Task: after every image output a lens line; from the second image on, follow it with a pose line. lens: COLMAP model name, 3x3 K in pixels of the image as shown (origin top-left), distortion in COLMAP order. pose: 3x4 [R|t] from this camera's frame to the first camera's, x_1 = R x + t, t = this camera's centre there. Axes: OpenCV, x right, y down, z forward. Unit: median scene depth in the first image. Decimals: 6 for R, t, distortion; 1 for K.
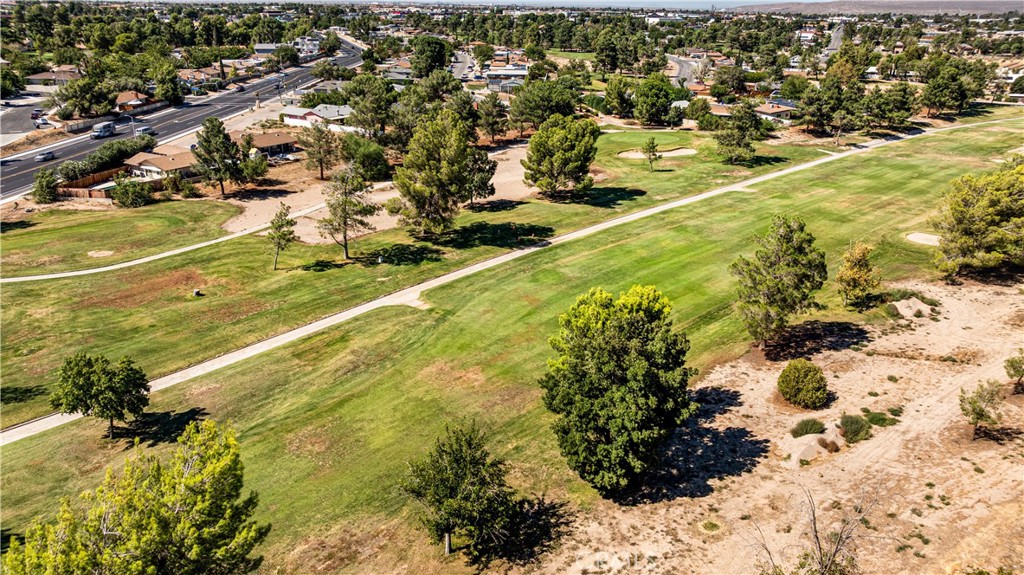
lens RADIAL K [[690.2, 0, 518.0], [0, 690.2, 282.8], [0, 0, 1]] dist [-0.032083, 0.020140]
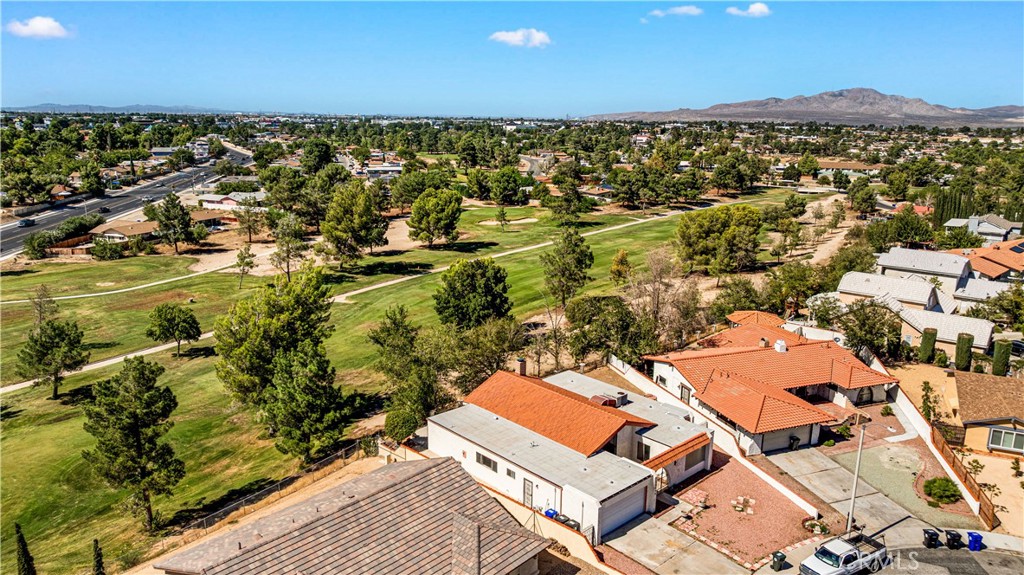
lens RADIAL K [[690.2, 0, 505.8], [0, 690.2, 285.9], [0, 0, 1]] dist [-0.032083, 0.020140]
pose [[0.985421, -0.040470, 0.165252, -0.021730], [0.063266, 0.988809, -0.135106, 0.099976], [-0.157935, 0.143591, 0.976954, -0.239662]]
